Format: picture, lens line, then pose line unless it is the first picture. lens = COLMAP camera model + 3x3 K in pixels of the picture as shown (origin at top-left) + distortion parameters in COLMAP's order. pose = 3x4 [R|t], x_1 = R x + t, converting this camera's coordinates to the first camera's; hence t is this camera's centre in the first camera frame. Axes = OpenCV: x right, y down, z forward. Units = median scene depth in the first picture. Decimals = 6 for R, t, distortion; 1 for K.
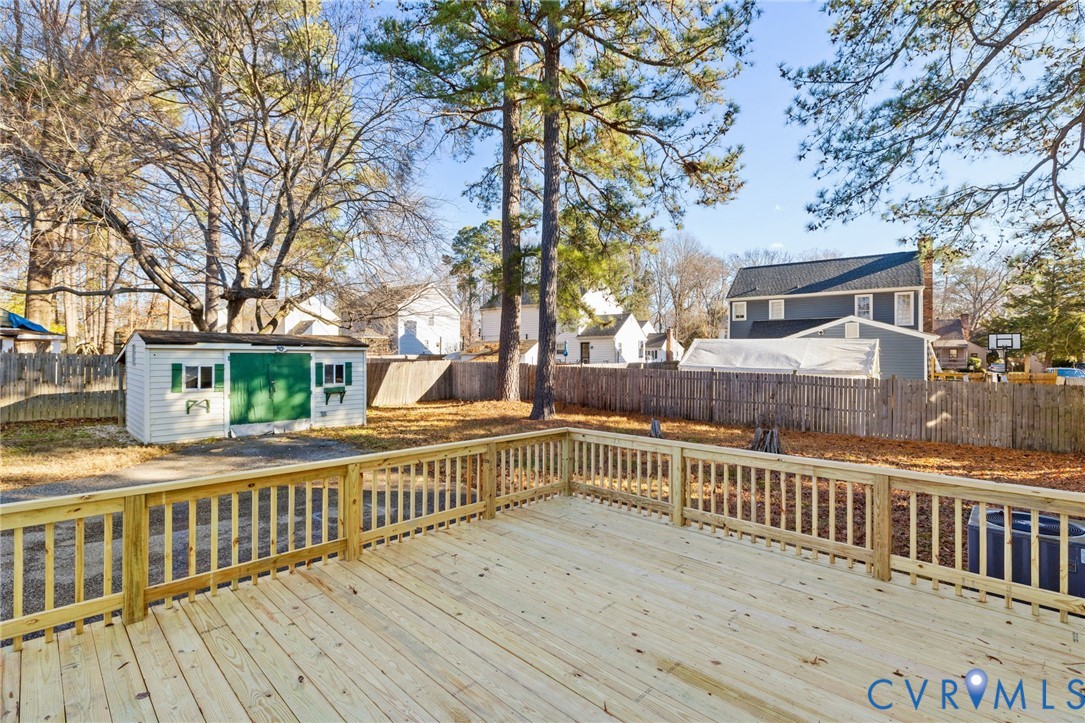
lens RADIAL K [[506.7, 0, 542.5], [0, 506.7, 361.5], [0, 0, 1]] dist [0.004282, 0.000895]
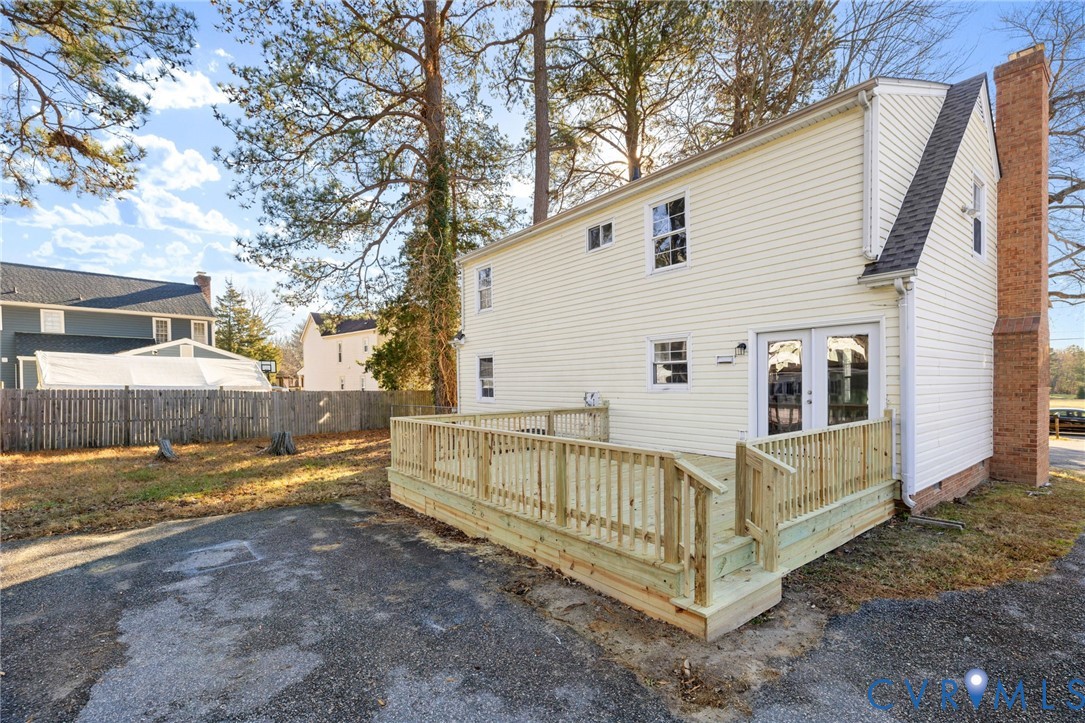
lens RADIAL K [[479.7, 0, 544.2], [0, 479.7, 391.7], [0, 0, 1]] dist [-0.000338, 0.000027]
pose [[0.119806, -0.024100, 0.992505, -0.469982], [0.014081, 0.999646, 0.022573, 0.015904], [-0.992698, 0.011271, 0.120103, 0.184494]]
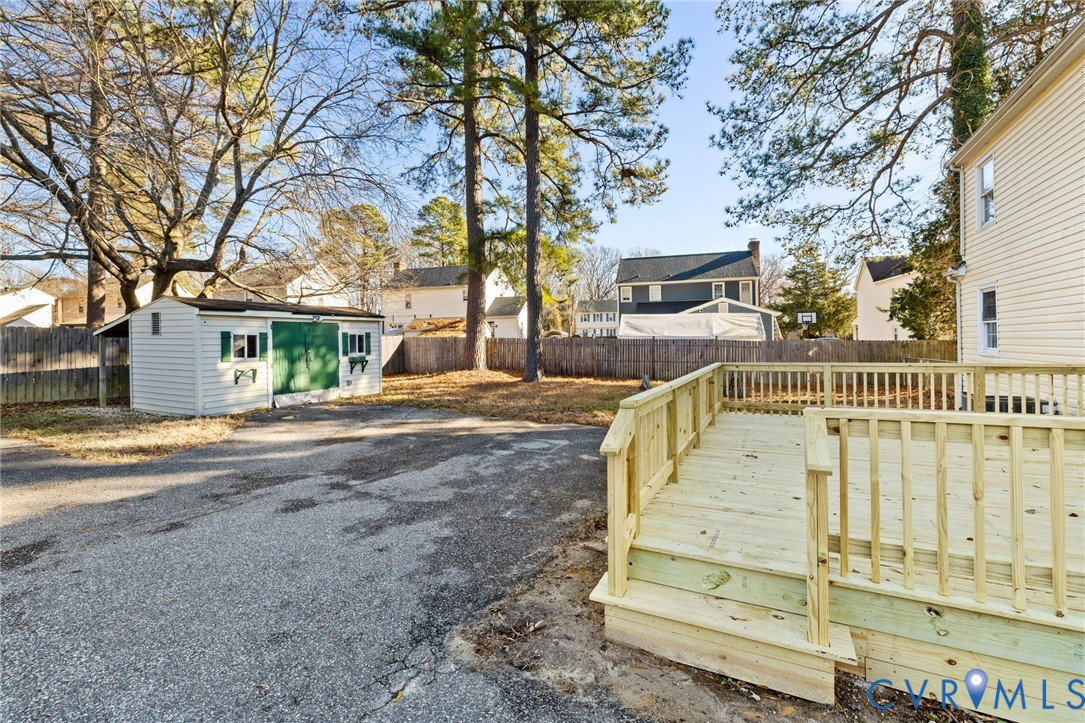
lens RADIAL K [[474.4, 0, 541.4], [0, 474.4, 343.6], [0, 0, 1]] dist [-0.001880, -0.000200]
pose [[0.950867, -0.018739, 0.309031, -0.319800], [0.019658, 0.999807, 0.000141, 0.028303], [-0.308974, 0.005940, 0.951052, -0.021697]]
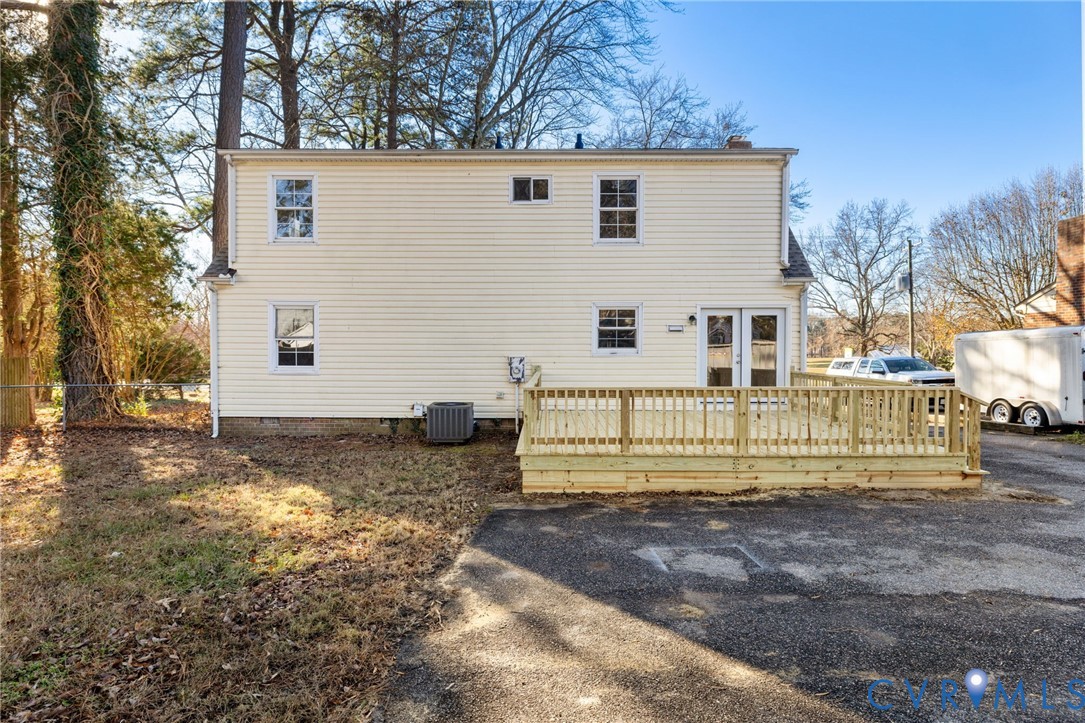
lens RADIAL K [[569.4, 0, 542.5], [0, 569.4, 361.5], [0, 0, 1]] dist [-0.003759, 0.001141]
pose [[-0.693613, -0.020979, 0.720042, -0.329740], [-0.000533, 0.999590, 0.028611, 0.017548], [-0.720347, 0.019461, -0.693340, 0.726707]]
